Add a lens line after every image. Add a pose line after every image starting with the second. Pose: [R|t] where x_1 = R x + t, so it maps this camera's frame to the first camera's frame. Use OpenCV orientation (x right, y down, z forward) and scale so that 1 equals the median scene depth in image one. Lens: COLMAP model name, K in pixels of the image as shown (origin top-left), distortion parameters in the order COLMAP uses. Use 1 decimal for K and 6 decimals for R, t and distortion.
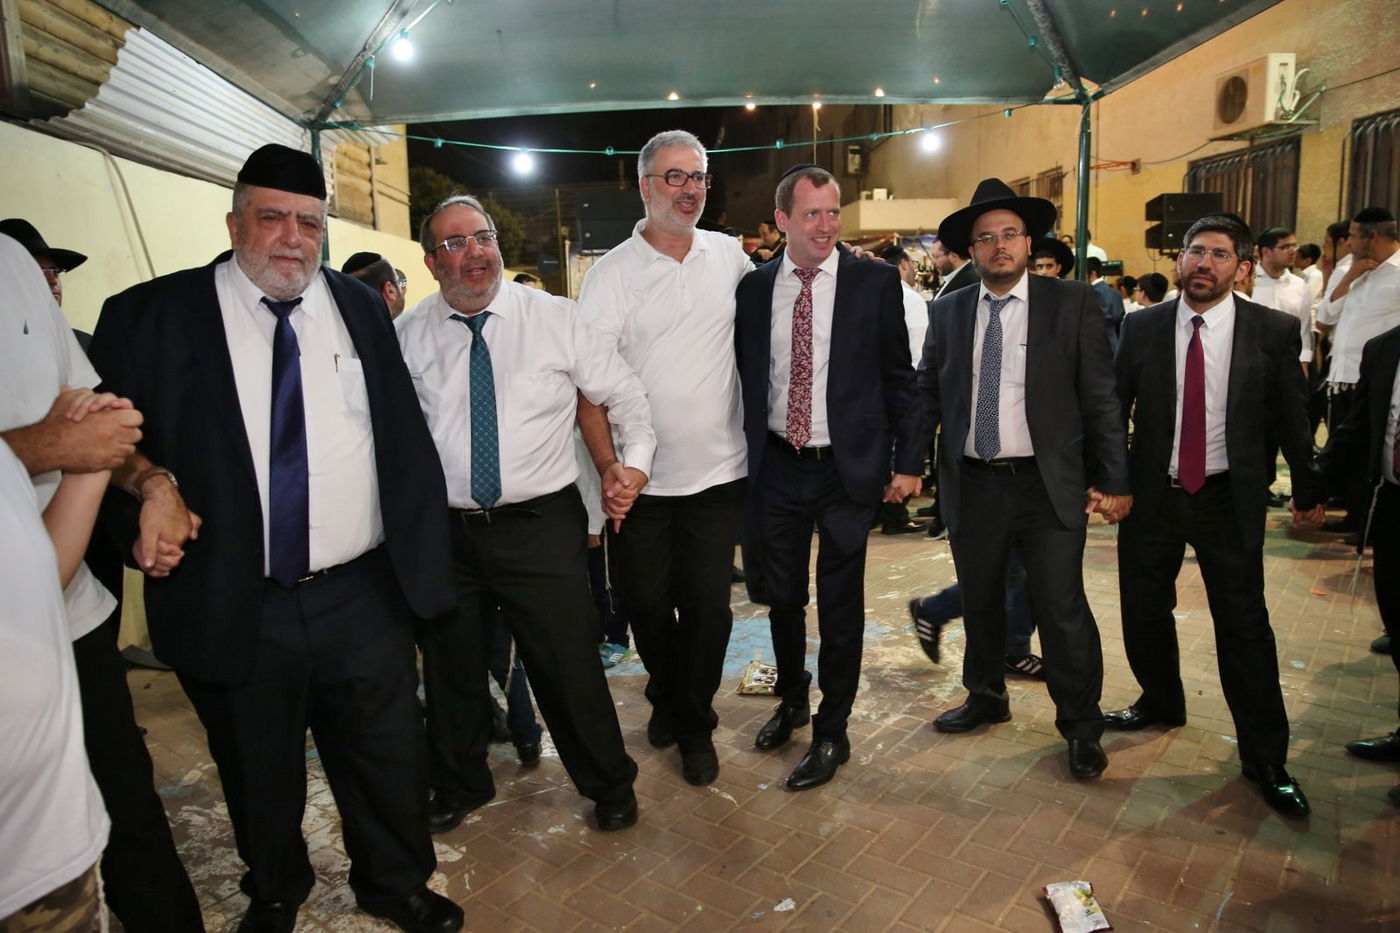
lens RADIAL K [[973.9, 0, 700.0], [0, 973.9, 466.5], [0, 0, 1]] dist [-0.110008, 0.097892]
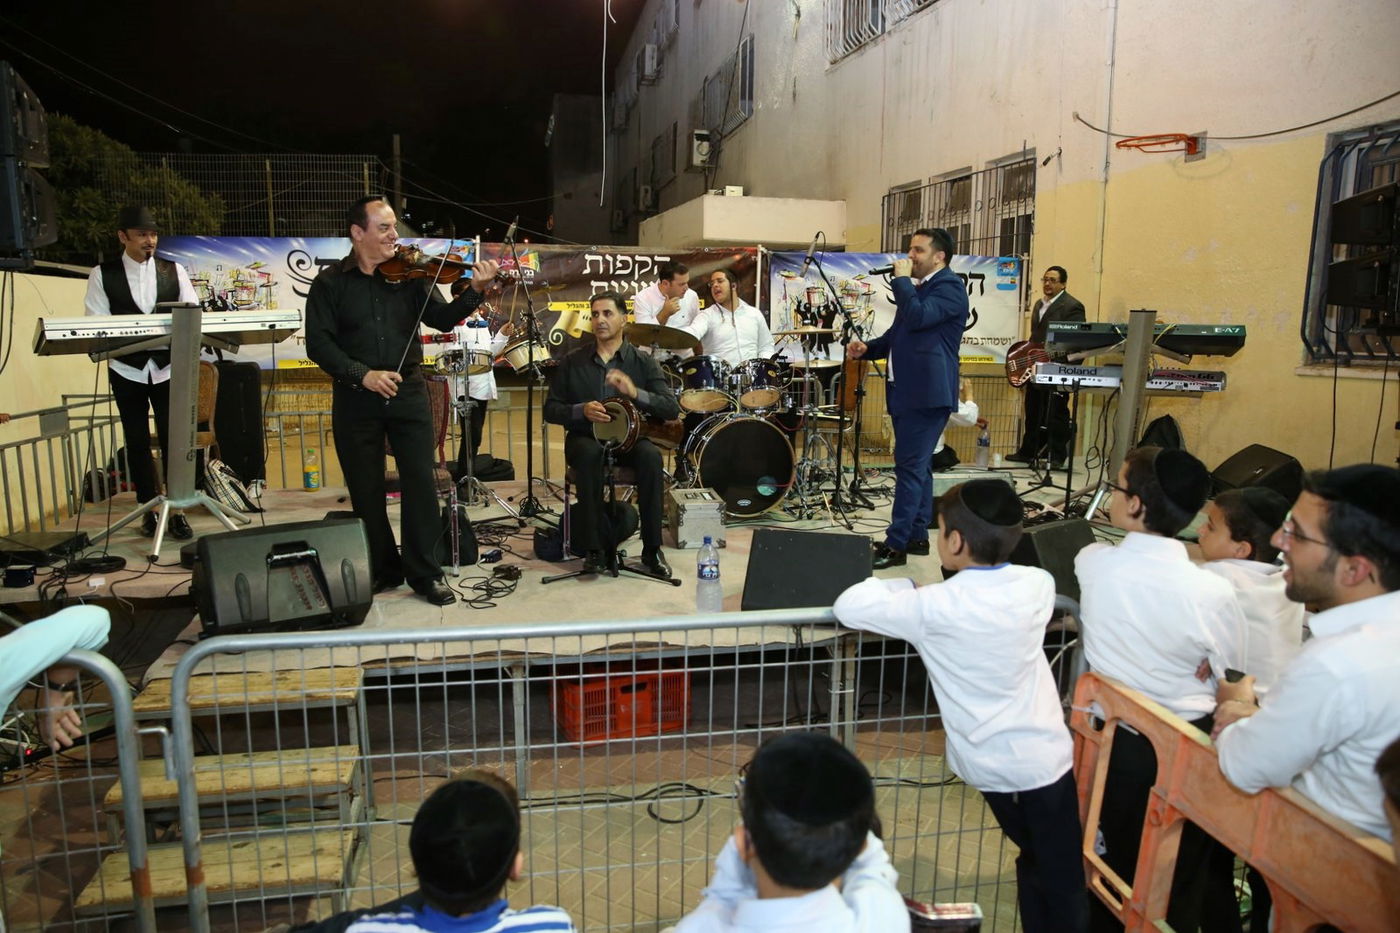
lens RADIAL K [[954.5, 0, 700.0], [0, 954.5, 466.5], [0, 0, 1]] dist [-0.097712, 0.079260]
pose [[0.987894, 0.017421, 0.154149, 0.117030], [-0.016459, 0.999836, -0.007515, -0.149811], [-0.154255, 0.004887, 0.988019, 0.634291]]
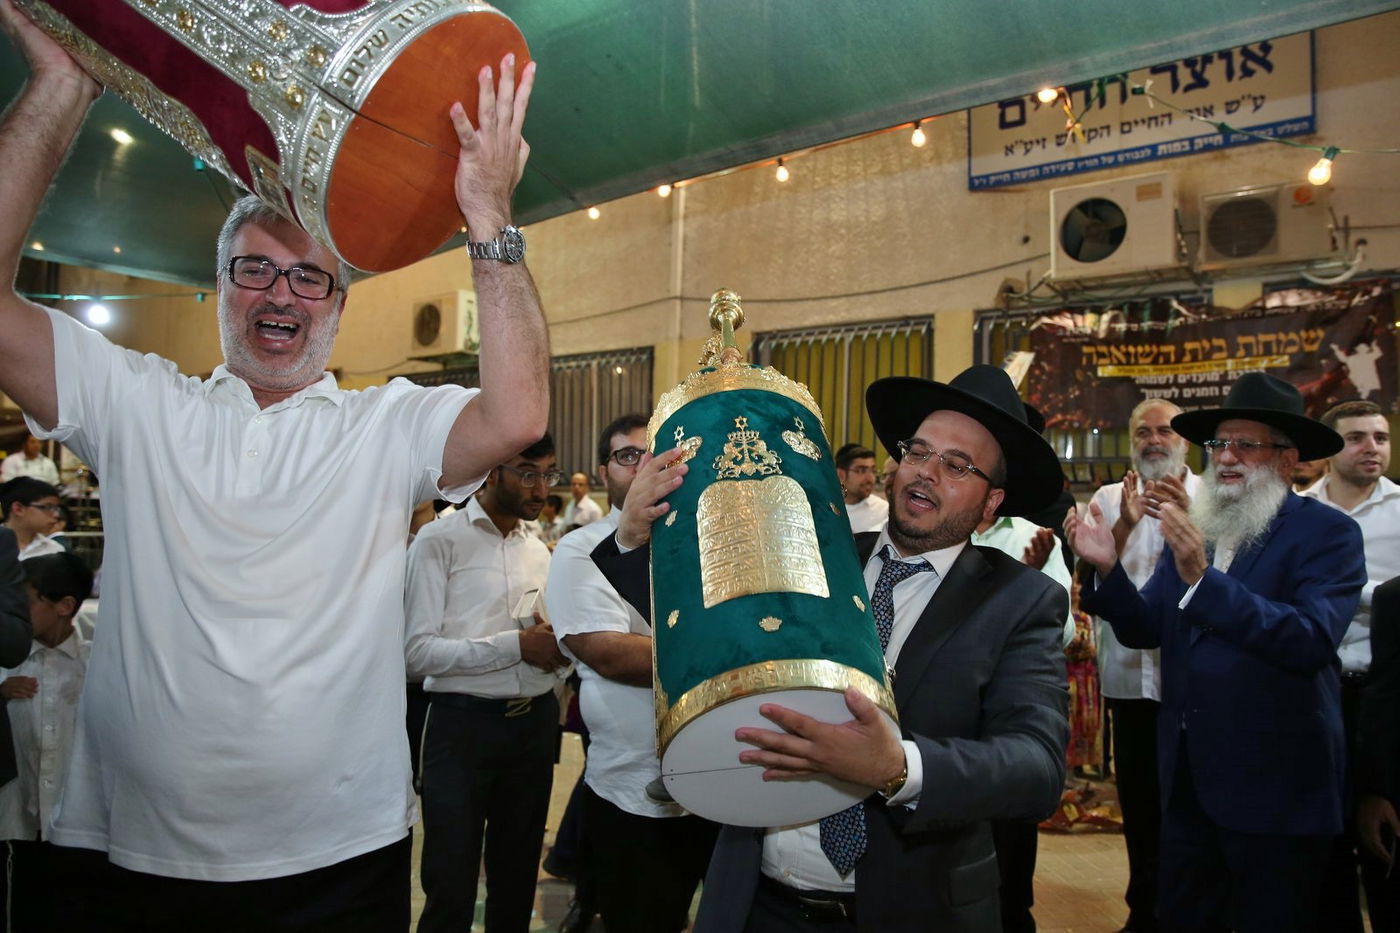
lens RADIAL K [[954.5, 0, 700.0], [0, 954.5, 466.5], [0, 0, 1]] dist [-0.097712, 0.079260]
pose [[0.681169, 0.066477, 0.729102, 0.018072], [0.084532, 0.982068, -0.168516, -0.032960], [-0.727230, 0.176420, 0.663334, 0.114868]]
